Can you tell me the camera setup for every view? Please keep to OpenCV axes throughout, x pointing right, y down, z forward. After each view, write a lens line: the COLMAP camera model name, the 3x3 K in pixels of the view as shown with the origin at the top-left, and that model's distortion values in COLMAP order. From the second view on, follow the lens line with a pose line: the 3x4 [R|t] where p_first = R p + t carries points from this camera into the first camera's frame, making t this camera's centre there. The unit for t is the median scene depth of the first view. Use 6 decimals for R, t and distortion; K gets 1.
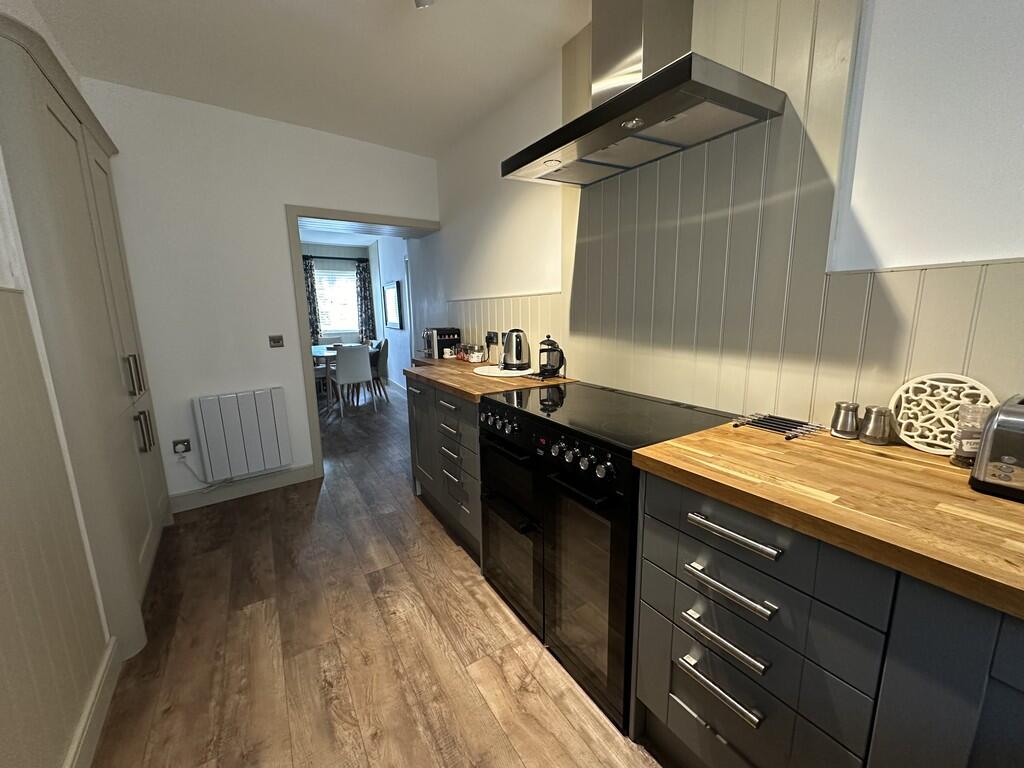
lens RADIAL K [[416.2, 0, 511.1], [0, 416.2, 385.5], [0, 0, 1]] dist [0.000374, 0.000555]
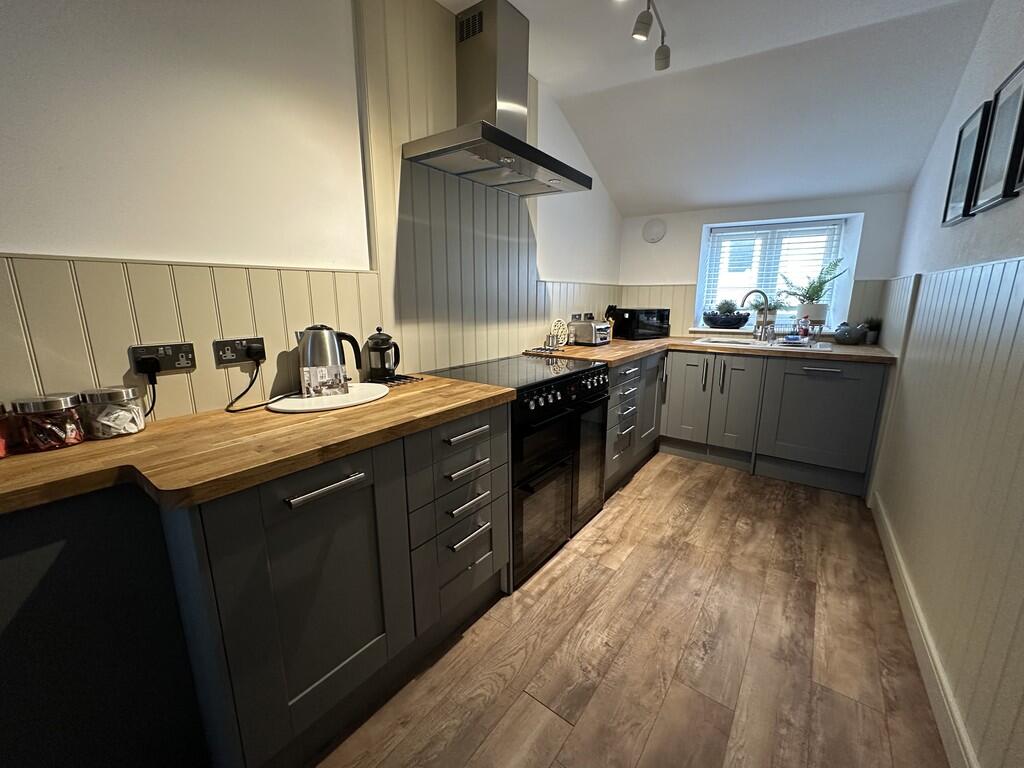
lens RADIAL K [[416.2, 0, 513.3], [0, 416.2, 384.7], [0, 0, 1]] dist [0.000374, 0.000555]
pose [[-0.370445, -0.169348, 0.913286, -0.961966], [0.181260, 0.951156, 0.249893, -0.223573], [-0.910997, 0.258114, -0.321655, 1.401557]]
